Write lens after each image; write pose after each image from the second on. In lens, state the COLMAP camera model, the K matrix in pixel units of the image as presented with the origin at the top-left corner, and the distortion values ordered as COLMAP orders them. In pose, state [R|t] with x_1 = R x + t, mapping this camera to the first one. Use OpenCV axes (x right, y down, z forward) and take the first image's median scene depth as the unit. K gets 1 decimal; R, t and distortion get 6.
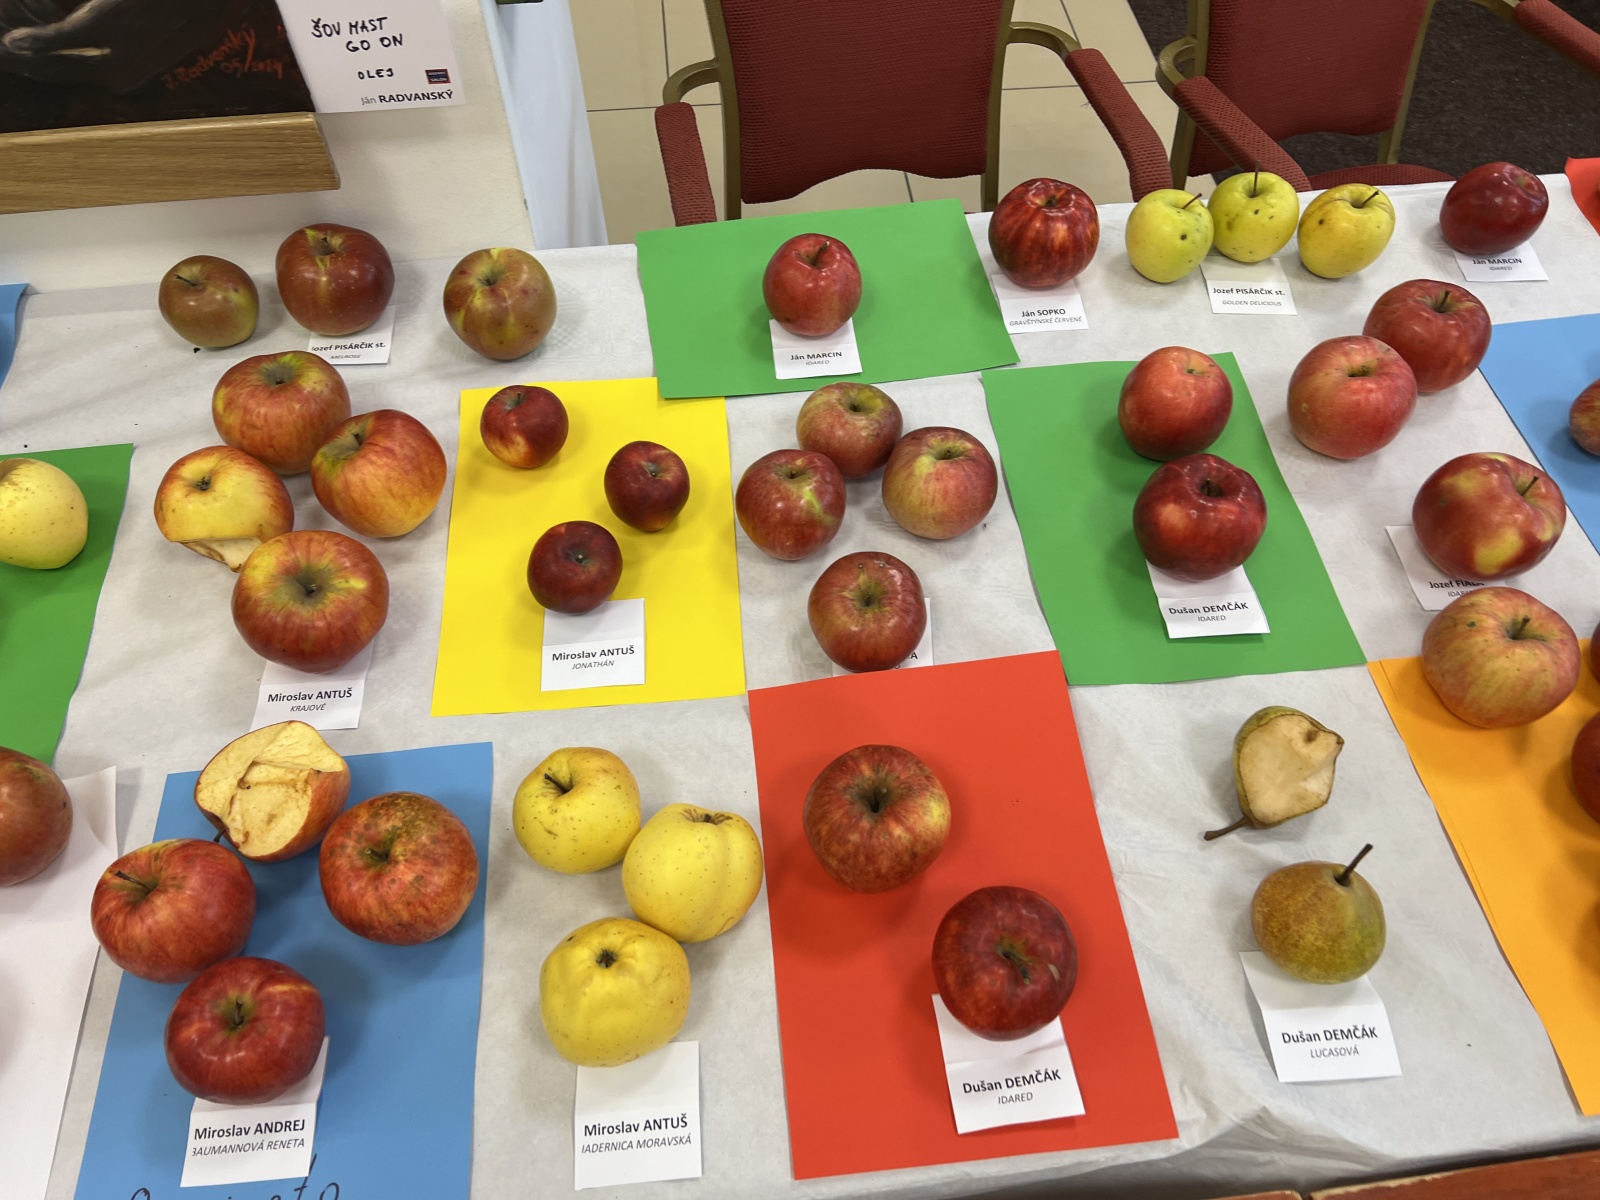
lens RADIAL K [[1202.6, 0, 804.0], [0, 1202.6, 606.8], [0, 0, 1]] dist [-0.004423, -0.029945]
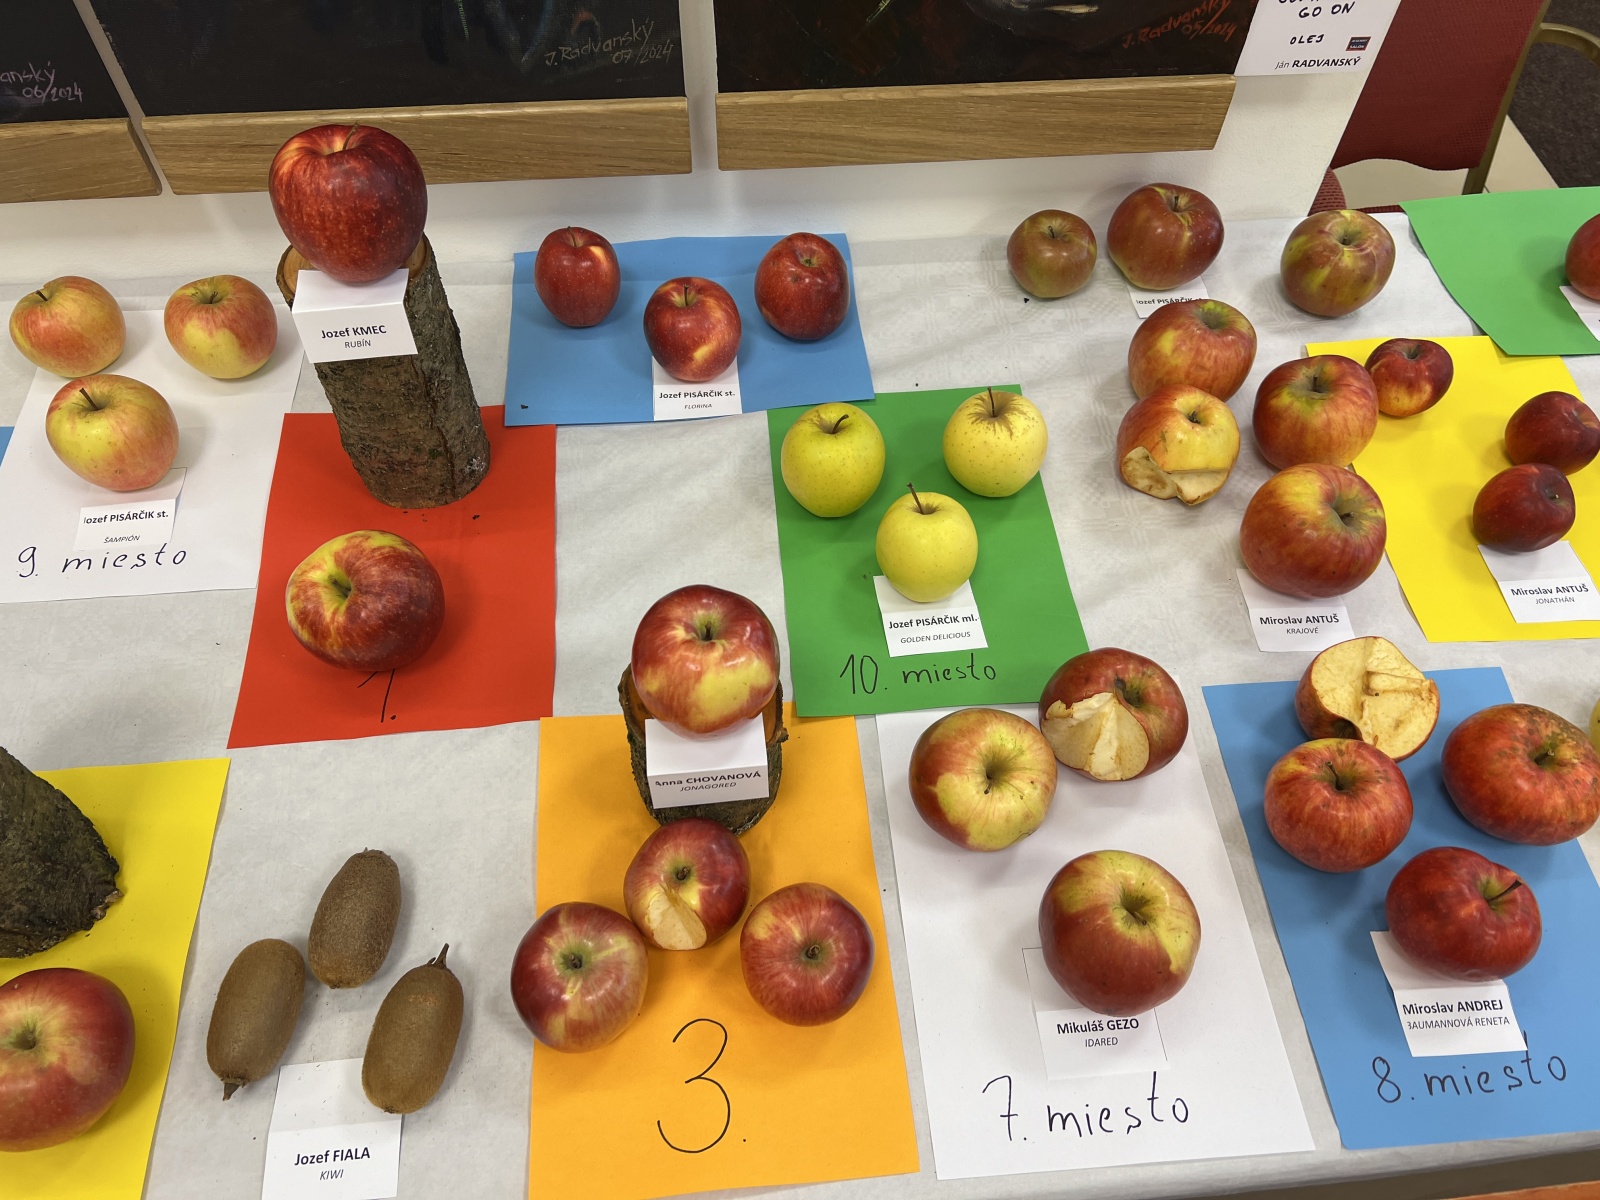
lens RADIAL K [[1202.6, 0, 801.3], [0, 1202.6, 604.2], [0, 0, 1]] dist [-0.004423, -0.029945]
pose [[0.998160, 0.032298, -0.051321, -0.775851], [-0.032480, 0.999469, -0.002728, 0.075349], [0.051206, 0.004390, 0.998678, -0.080196]]
